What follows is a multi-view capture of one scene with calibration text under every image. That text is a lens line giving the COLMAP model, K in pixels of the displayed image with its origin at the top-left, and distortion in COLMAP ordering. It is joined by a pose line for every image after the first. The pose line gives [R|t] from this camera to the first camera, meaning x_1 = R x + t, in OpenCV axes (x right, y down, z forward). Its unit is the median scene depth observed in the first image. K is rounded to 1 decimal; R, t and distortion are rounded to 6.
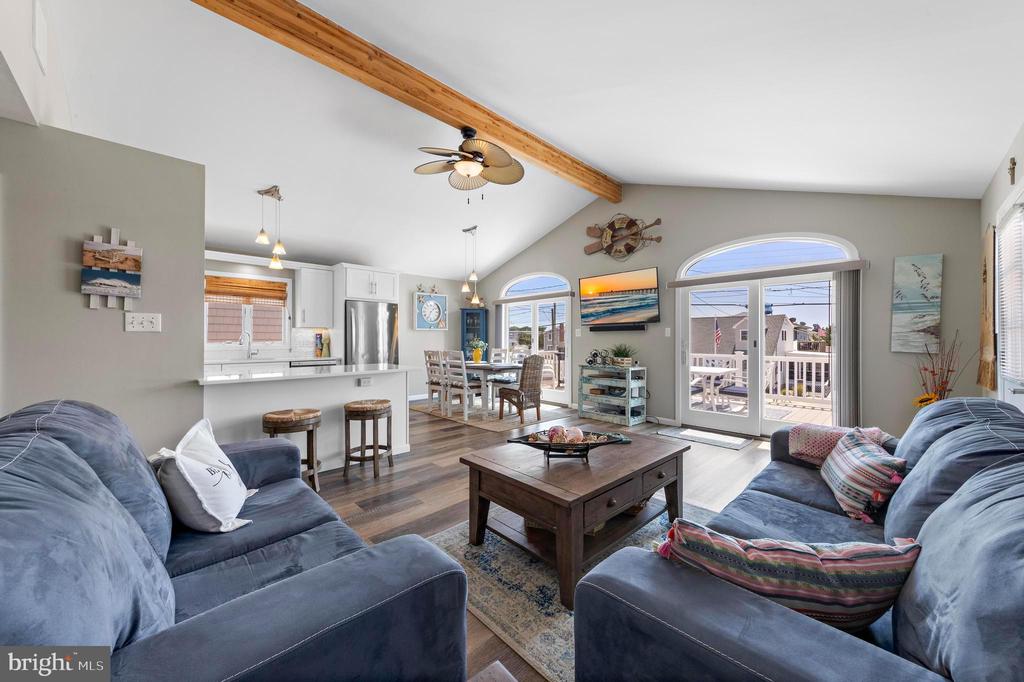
lens RADIAL K [[378.2, 0, 503.0], [0, 378.2, 343.0], [0, 0, 1]] dist [0.007632, -0.000387]
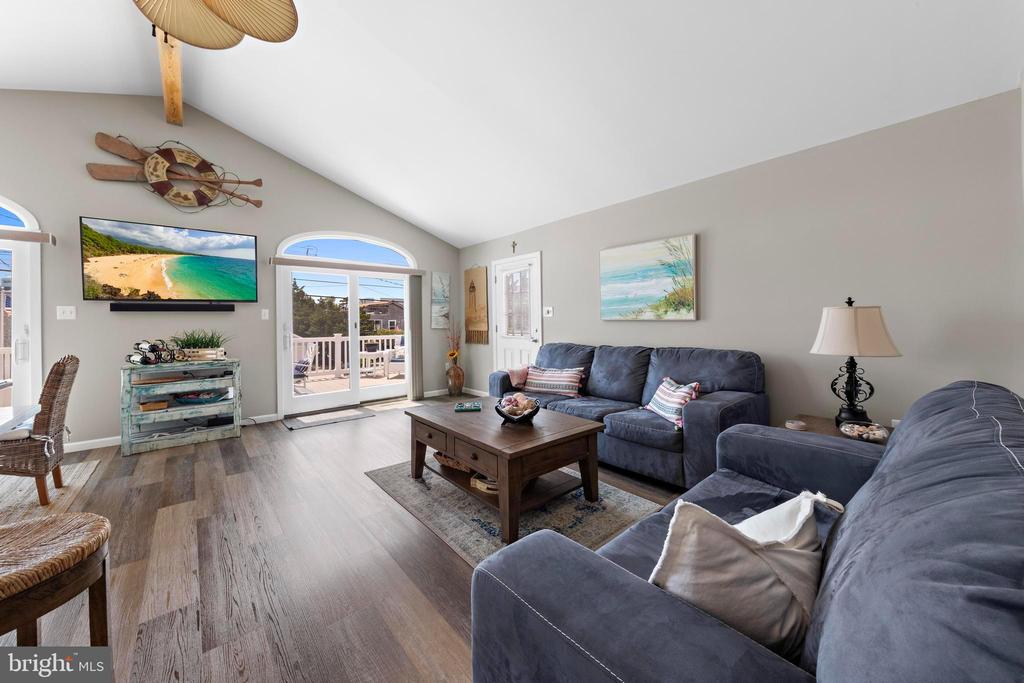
lens RADIAL K [[378.2, 0, 530.6], [0, 378.2, 316.0], [0, 0, 1]] dist [0.007632, -0.000387]
pose [[0.003328, 0.007893, 0.999963, -0.384471], [0.020094, 0.999766, -0.007958, -0.005446], [-0.999793, 0.020119, 0.003169, 0.360942]]
